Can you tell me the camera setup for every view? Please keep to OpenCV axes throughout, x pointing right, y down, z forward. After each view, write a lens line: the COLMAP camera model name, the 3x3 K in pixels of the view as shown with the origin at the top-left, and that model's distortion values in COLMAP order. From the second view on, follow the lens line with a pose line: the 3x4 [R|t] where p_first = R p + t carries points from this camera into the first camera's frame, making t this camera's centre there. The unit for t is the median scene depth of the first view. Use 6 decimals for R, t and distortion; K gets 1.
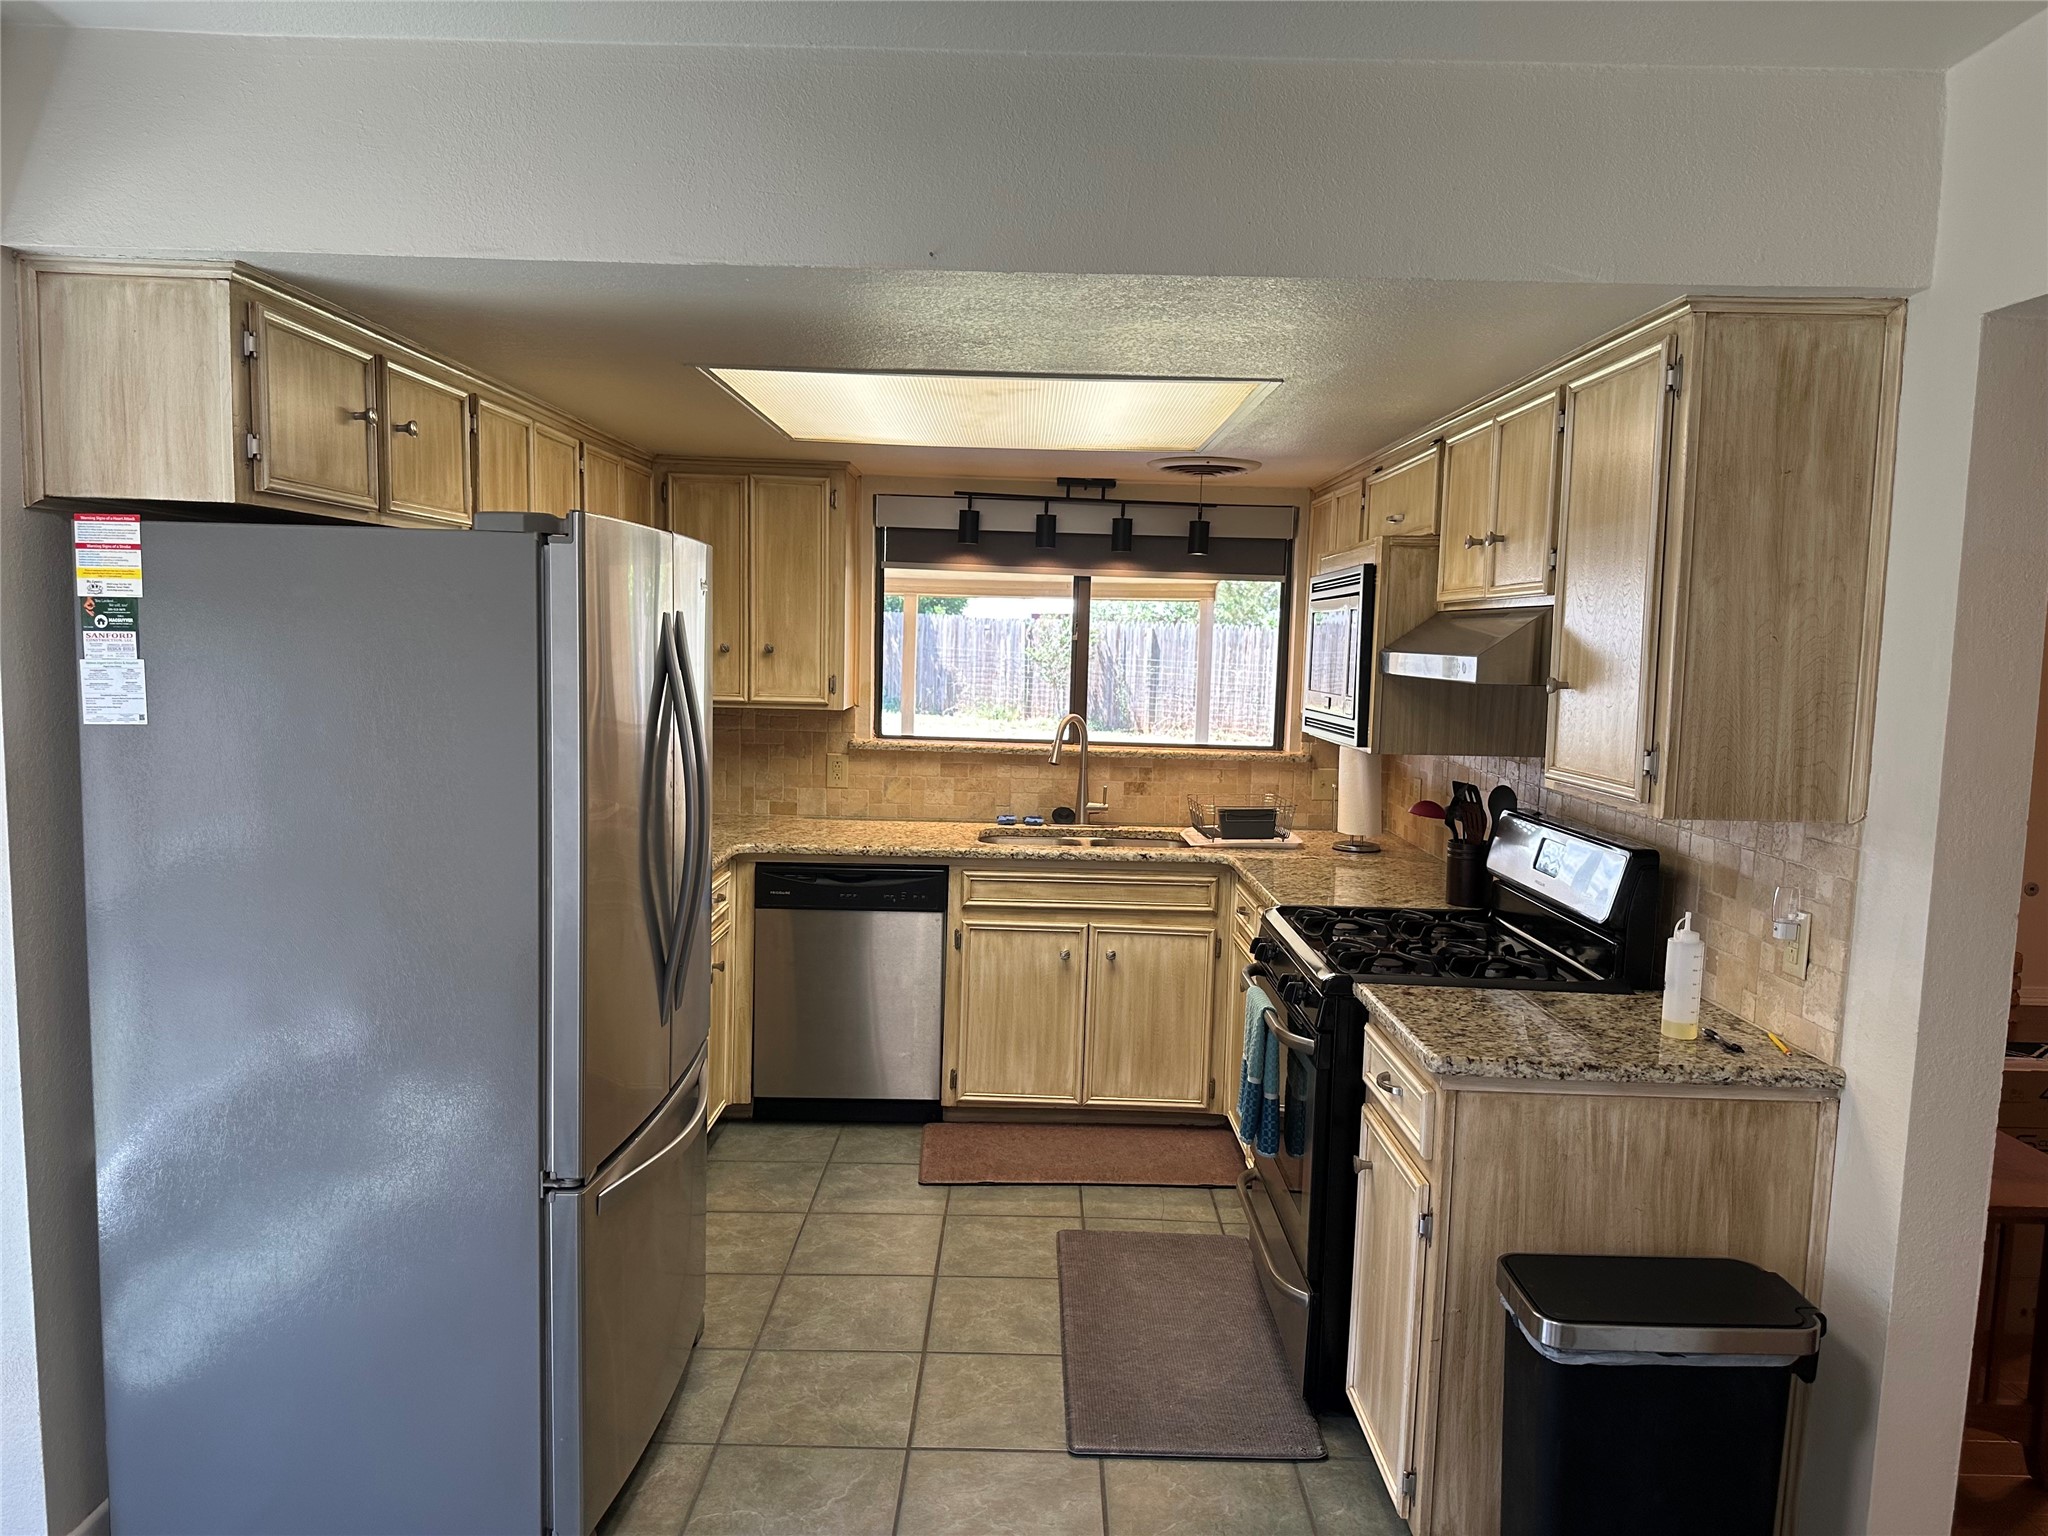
lens RADIAL K [[1436.2, 0, 1024.0], [0, 1436.2, 768.0], [0, 0, 1]] dist [0.141319, -0.133740]
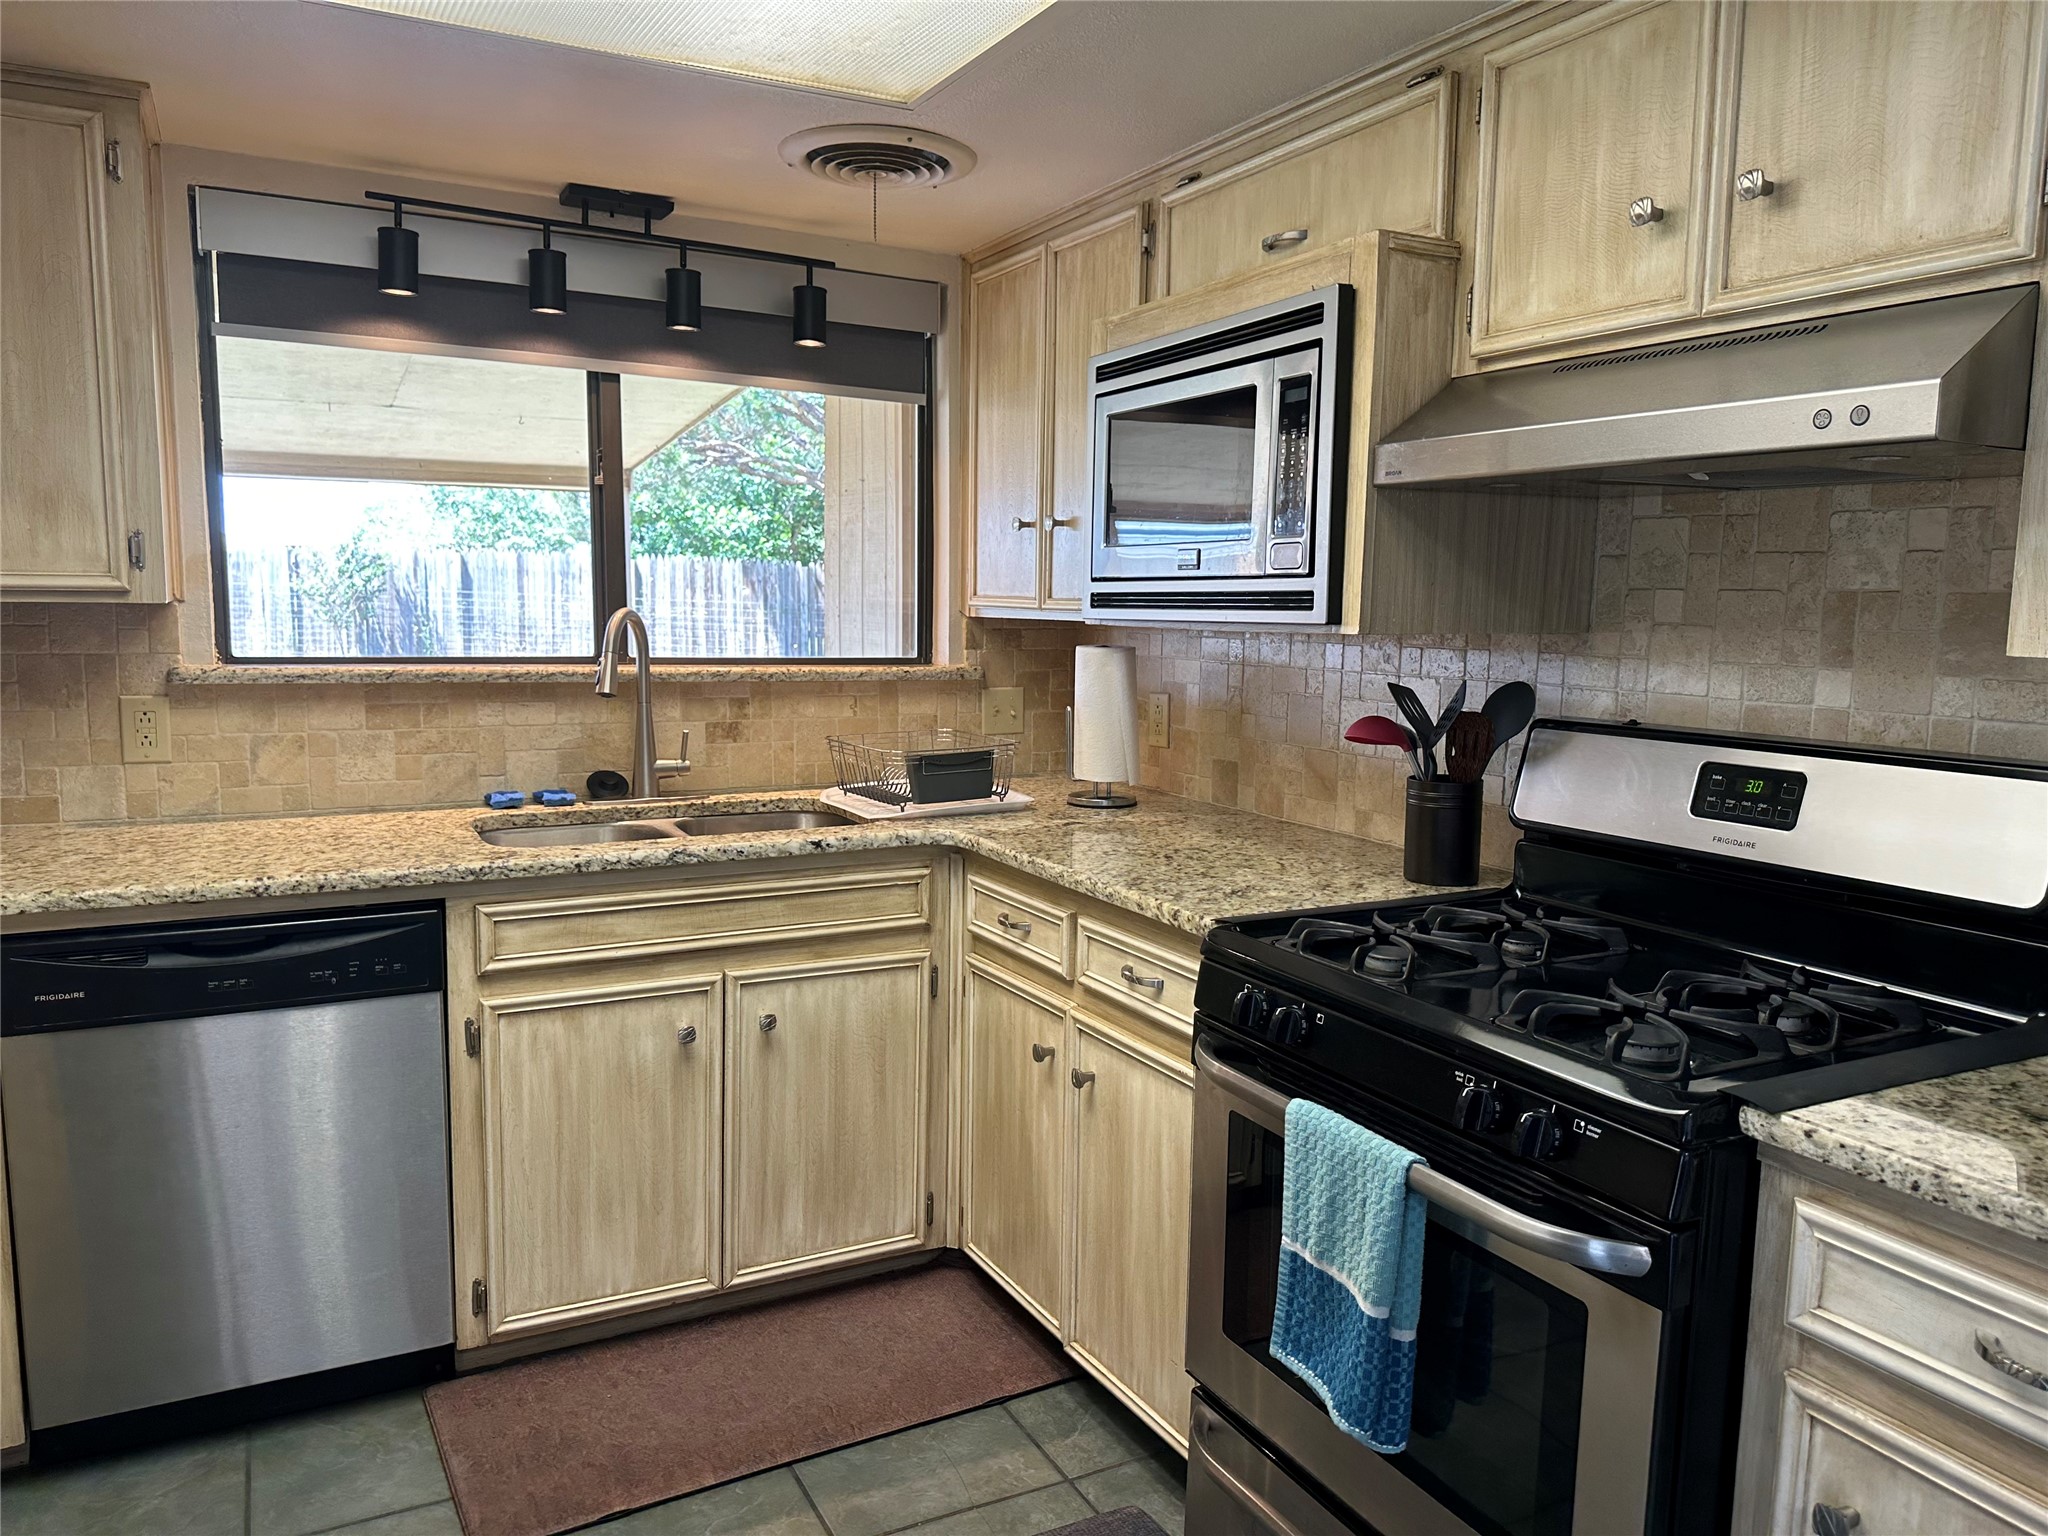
lens RADIAL K [[1441.7, 0, 1031.4], [0, 1441.7, 781.4], [0, 0, 1]] dist [0.086743, -0.135625]
pose [[0.882307, -0.071565, 0.465202, -0.105042], [0.049718, 0.997014, 0.059083, 0.005916], [-0.468041, -0.029000, 0.883231, 0.438605]]
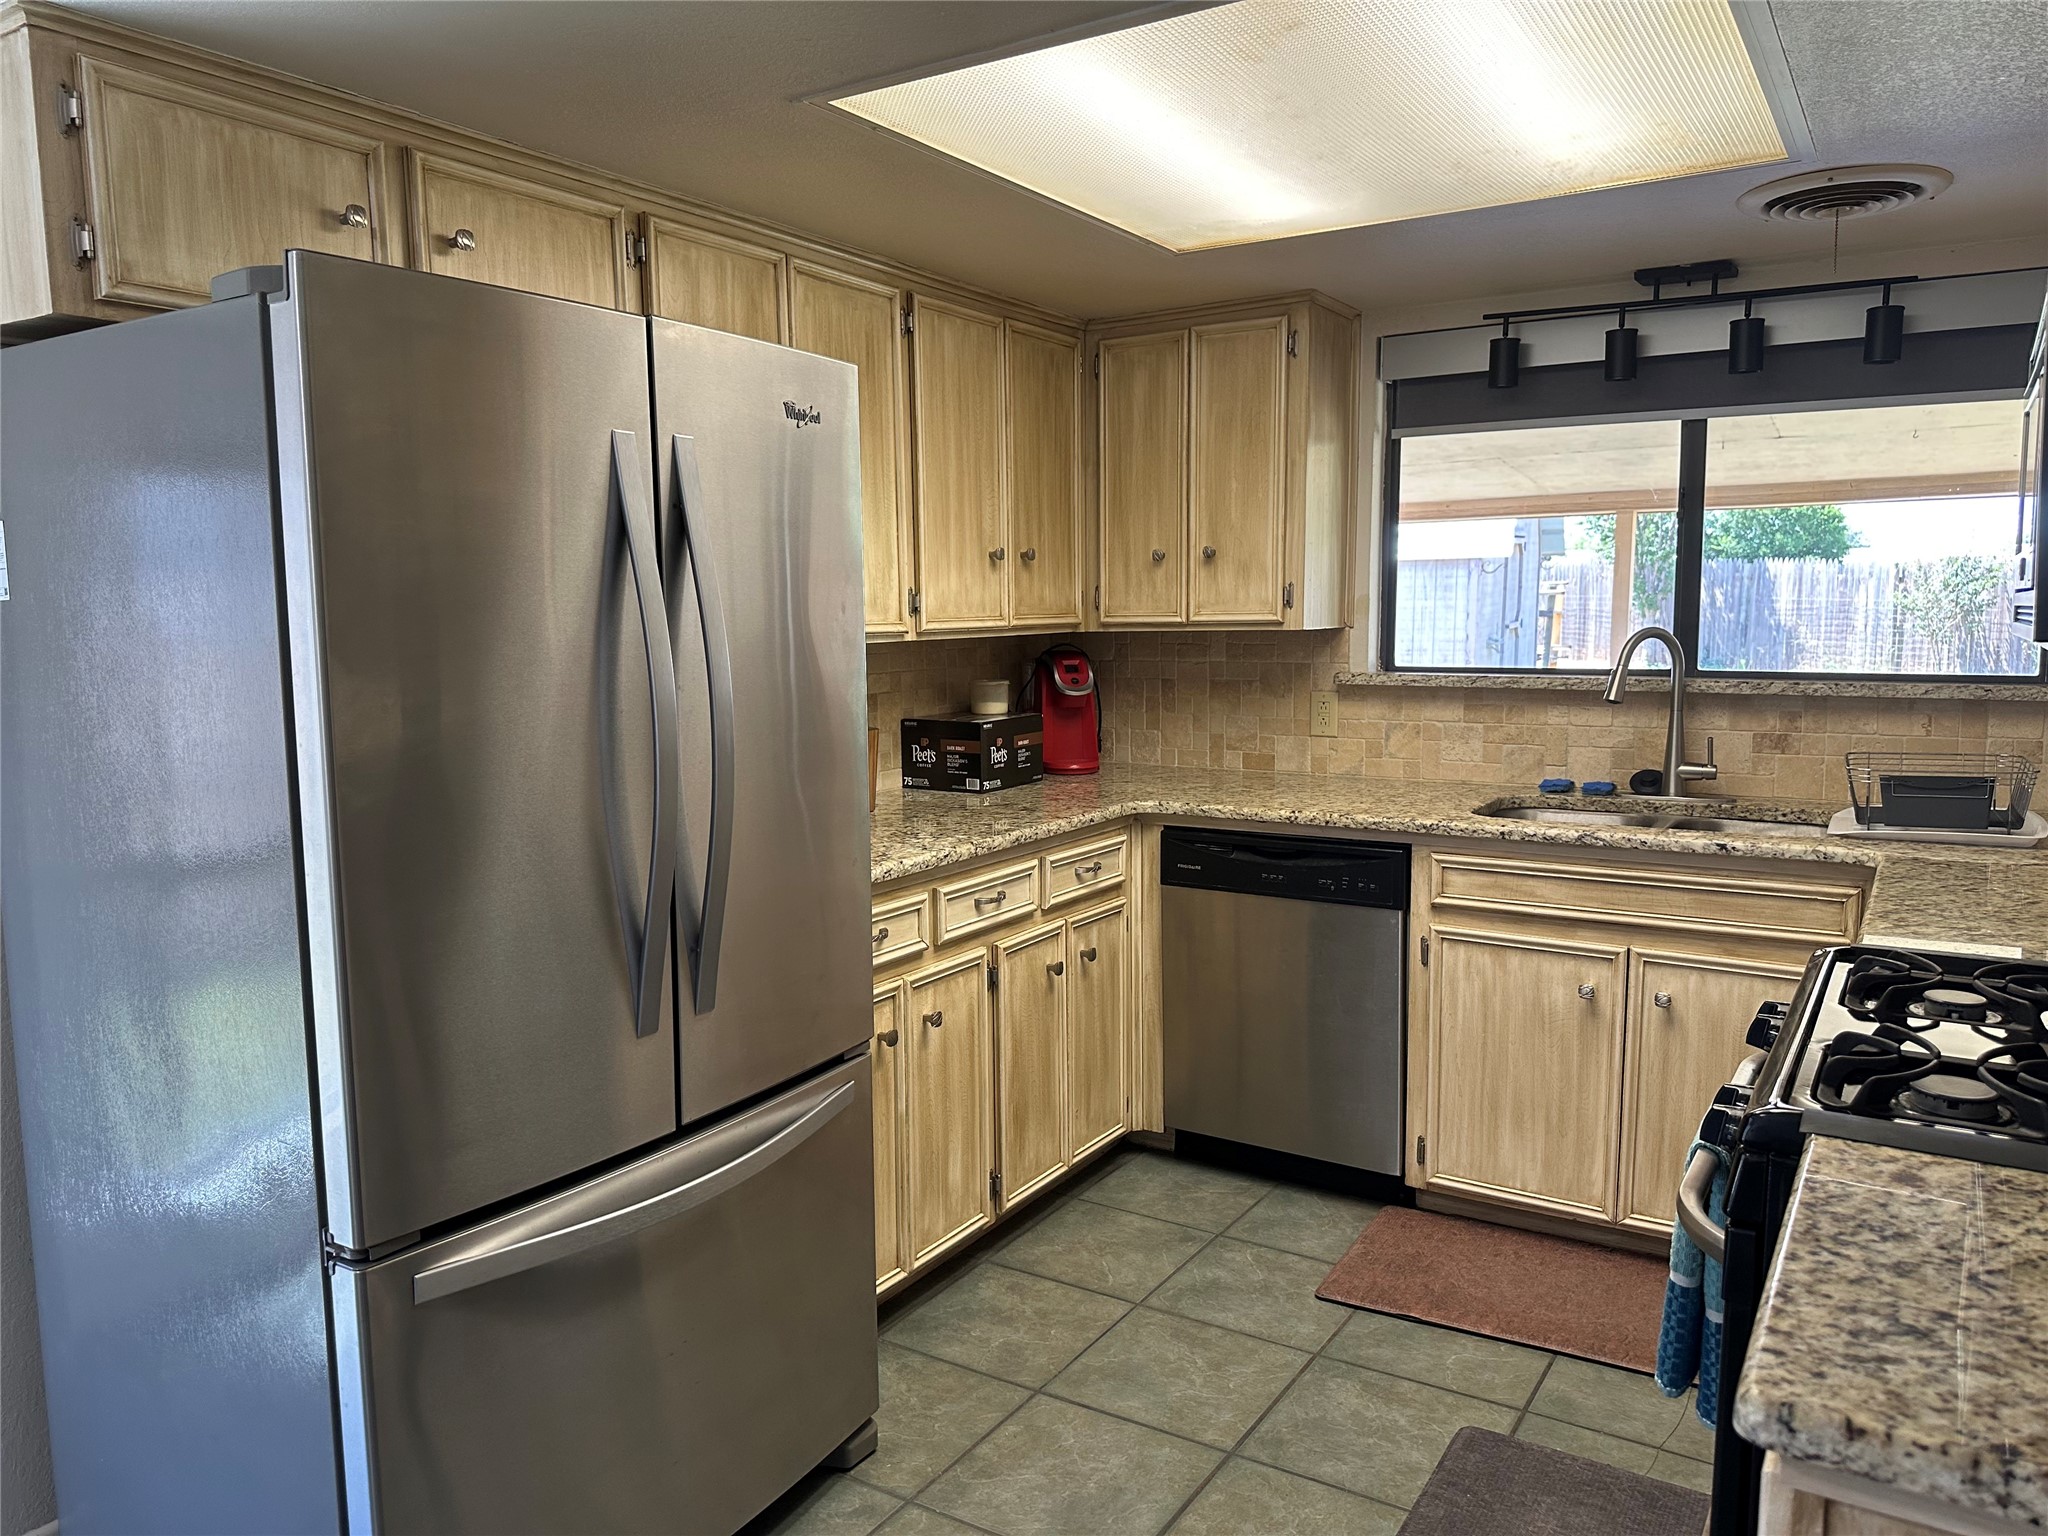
lens RADIAL K [[1440.9, 0, 1021.7], [0, 1440.9, 761.6], [0, 0, 1]] dist [0.087956, -0.129813]
pose [[0.842235, 0.022381, -0.538647, 0.162565], [-0.016205, 0.999737, 0.016201, 0.019158], [0.538868, -0.004916, 0.842376, 0.303133]]
